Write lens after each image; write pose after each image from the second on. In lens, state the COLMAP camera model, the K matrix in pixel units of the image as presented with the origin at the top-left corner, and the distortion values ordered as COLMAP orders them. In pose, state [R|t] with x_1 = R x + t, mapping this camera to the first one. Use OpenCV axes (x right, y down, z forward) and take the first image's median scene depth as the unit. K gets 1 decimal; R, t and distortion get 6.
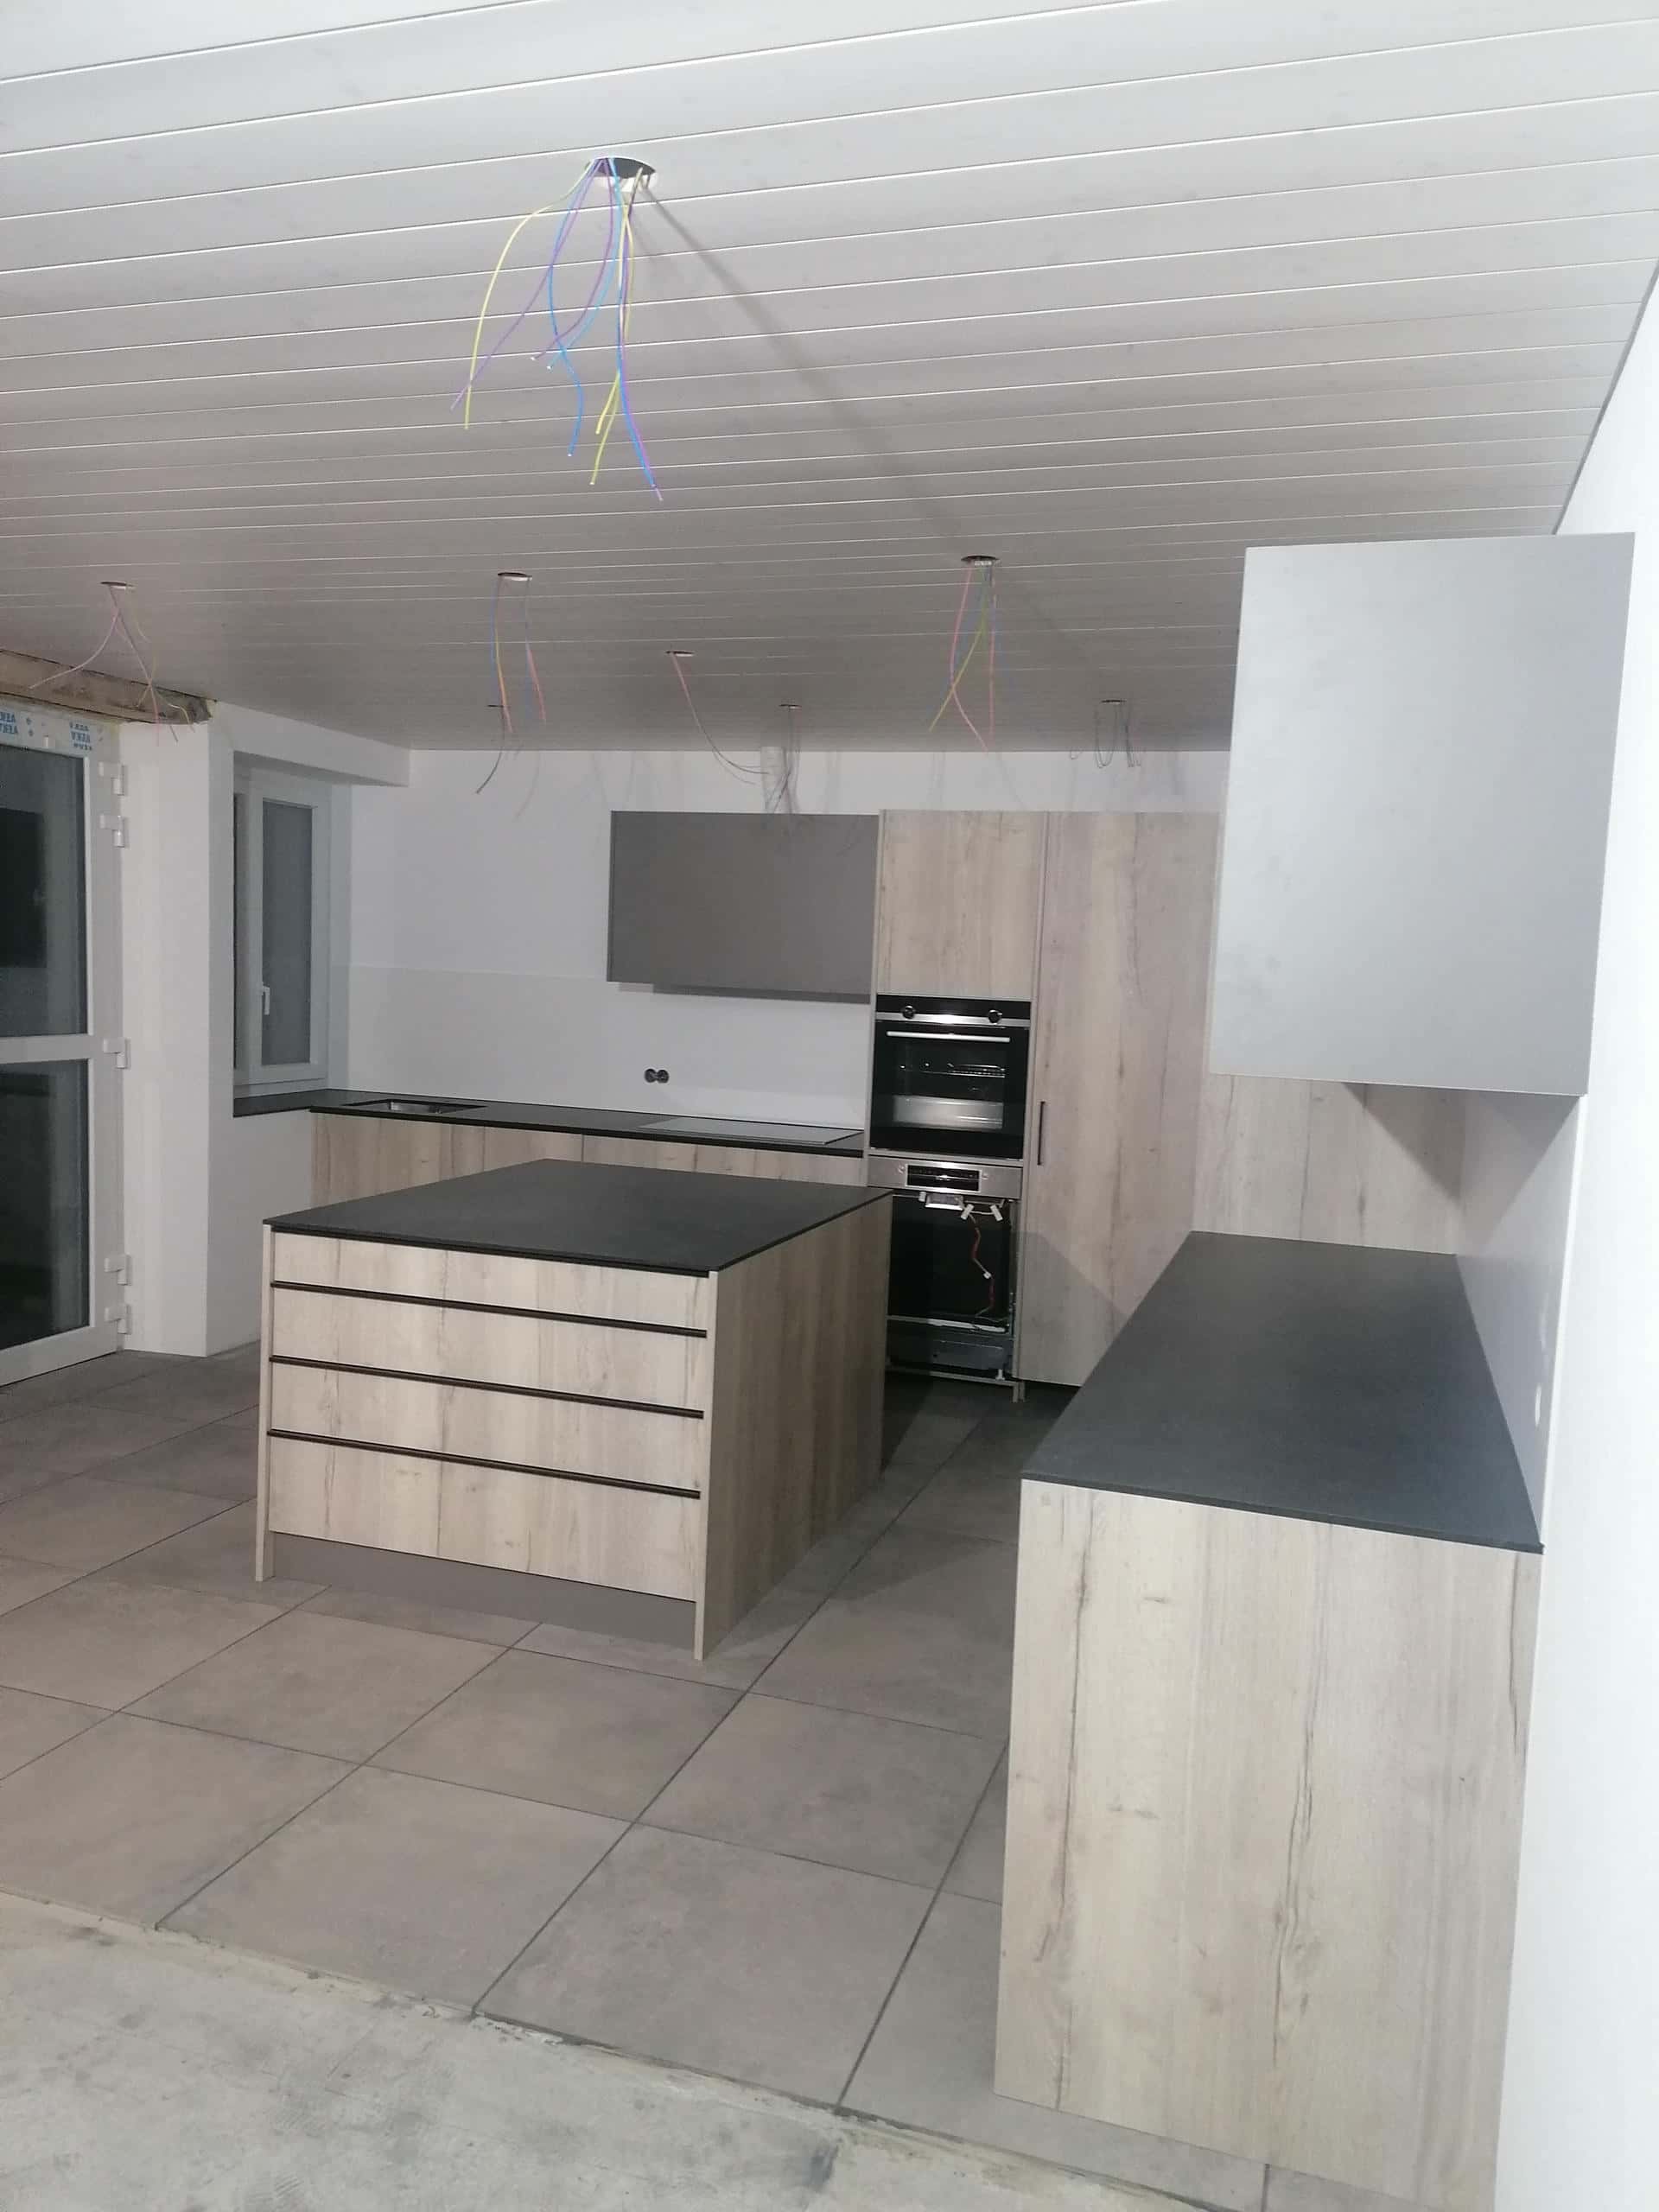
lens RADIAL K [[1642.5, 0, 834.7], [0, 1642.5, 1100.1], [0, 0, 1]] dist [0.096142, -0.111558]
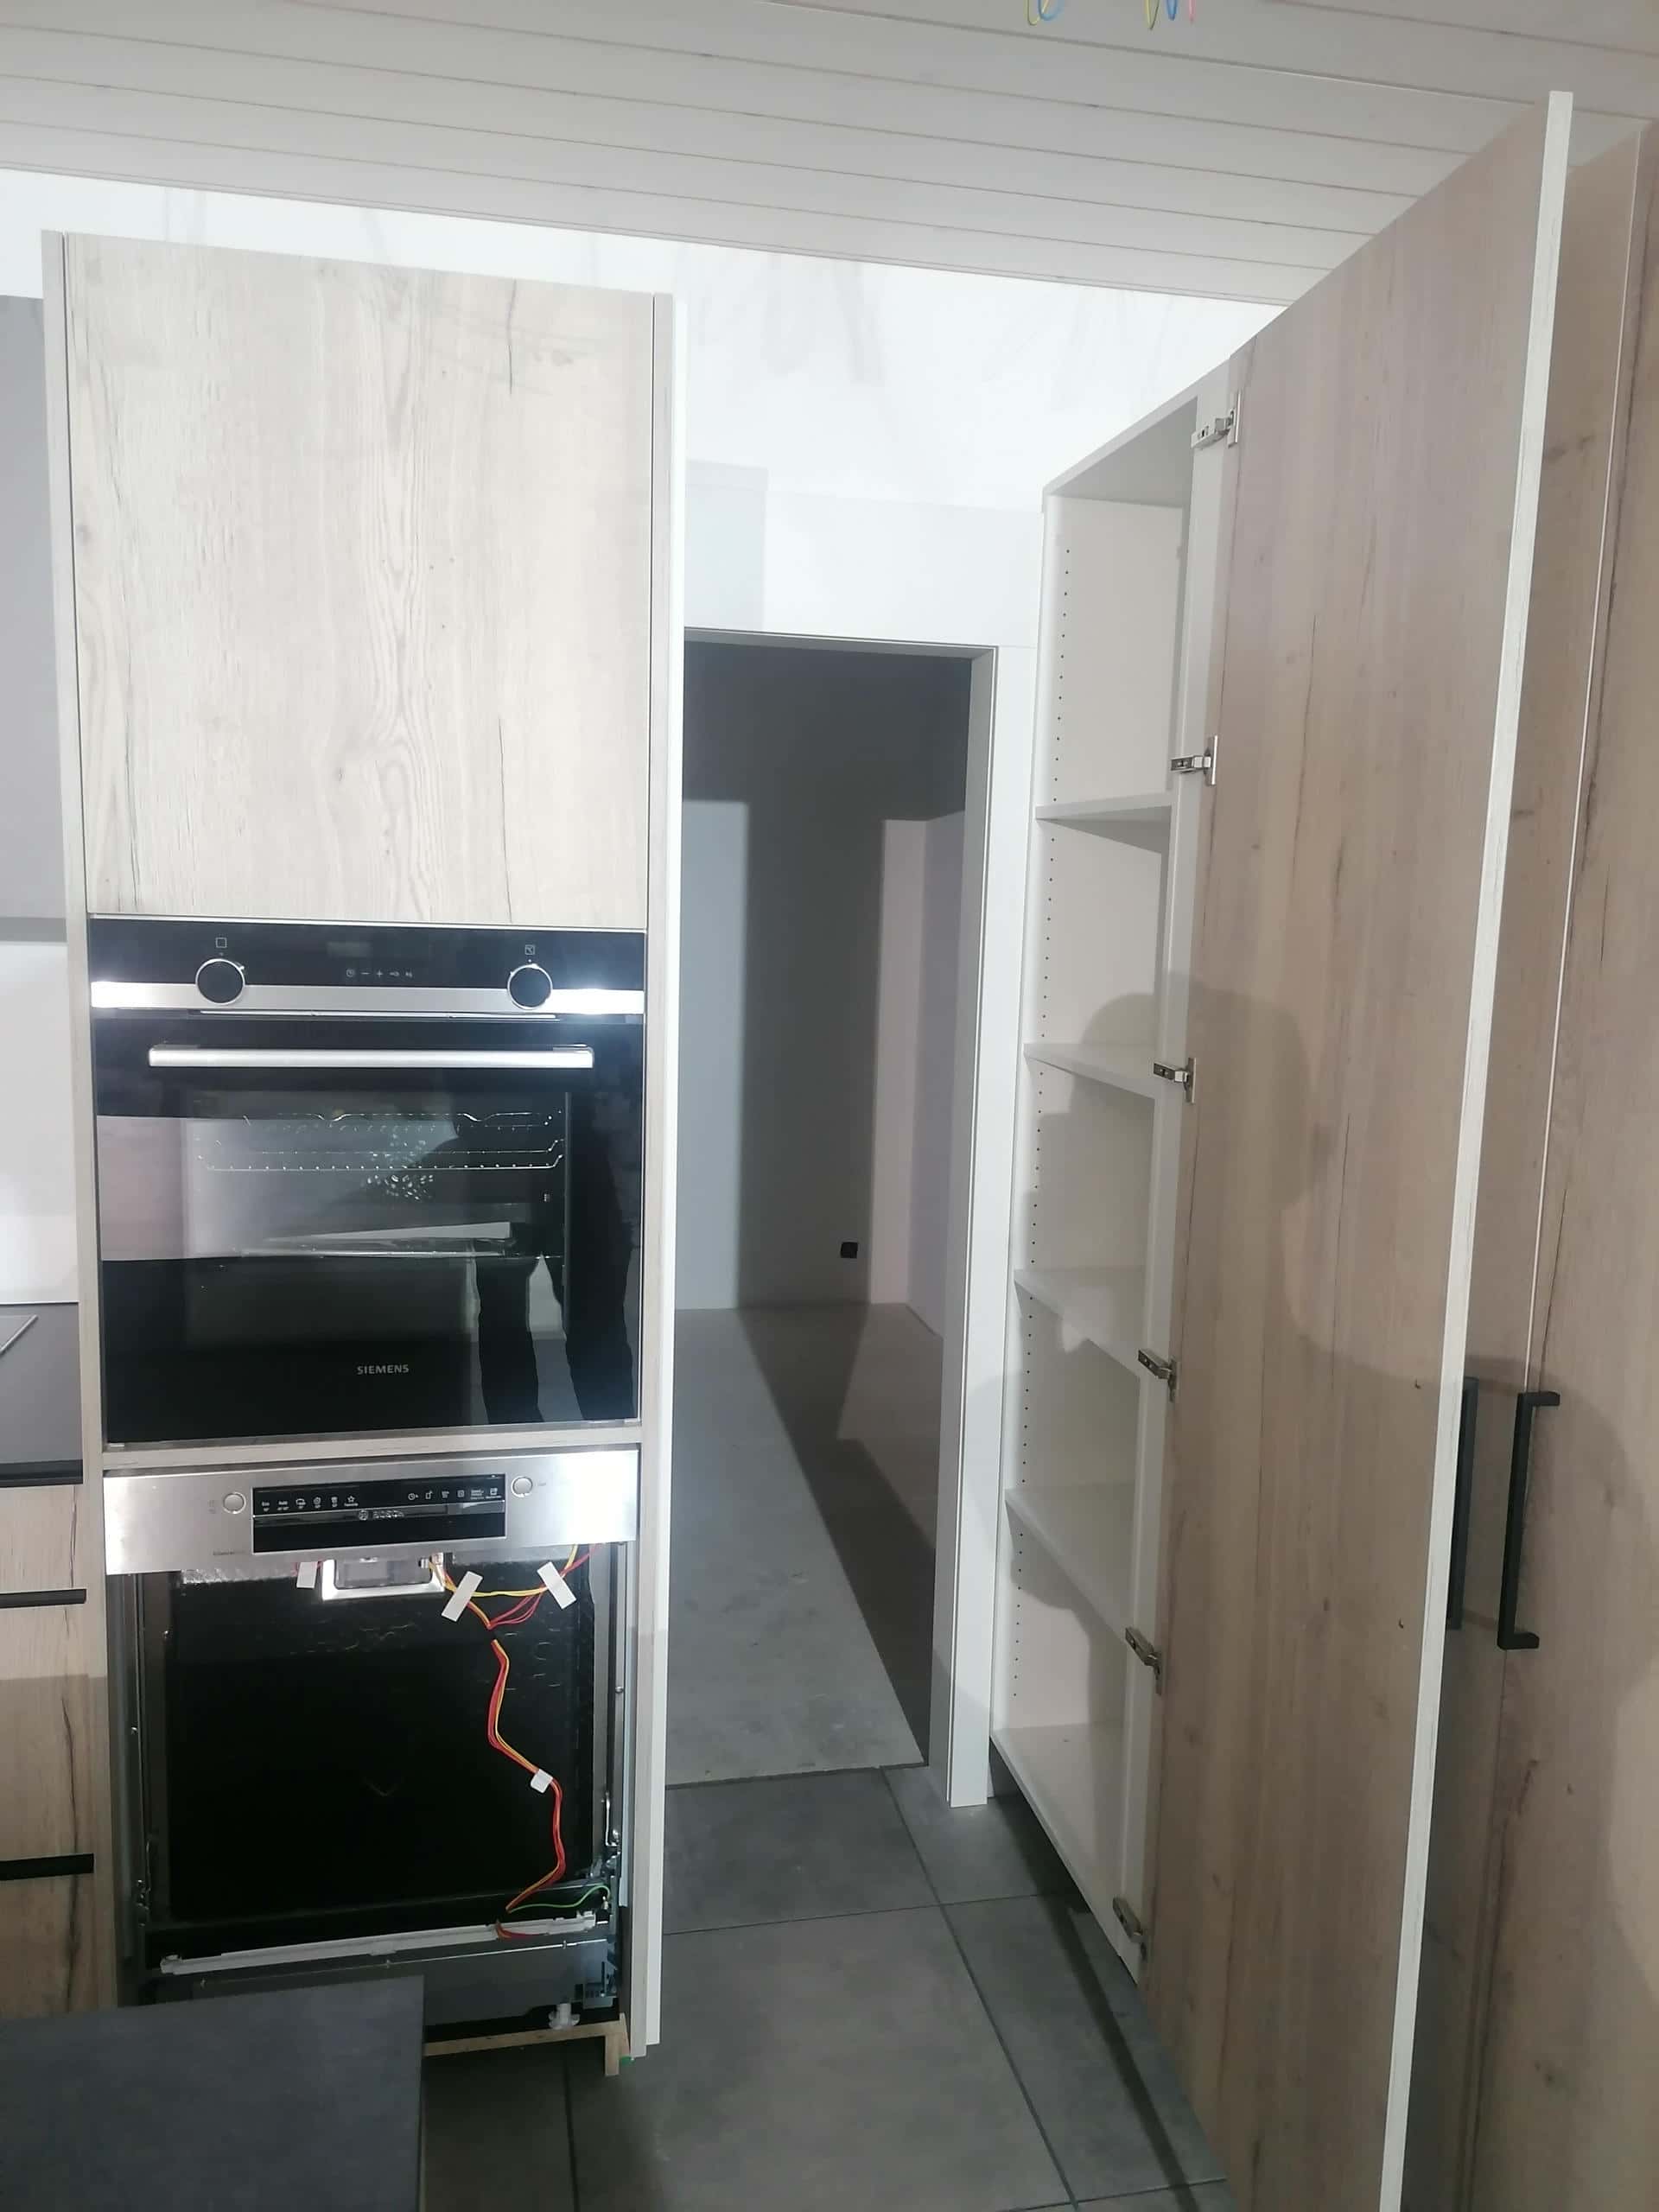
lens RADIAL K [[1642.5, 0, 829.0], [0, 1642.5, 1108.5], [0, 0, 1]] dist [0.096142, -0.111558]
pose [[0.864269, -0.088247, 0.495229, -0.009591], [0.053483, 0.995032, 0.083971, -0.051528], [-0.500179, -0.046087, 0.864695, 0.714842]]
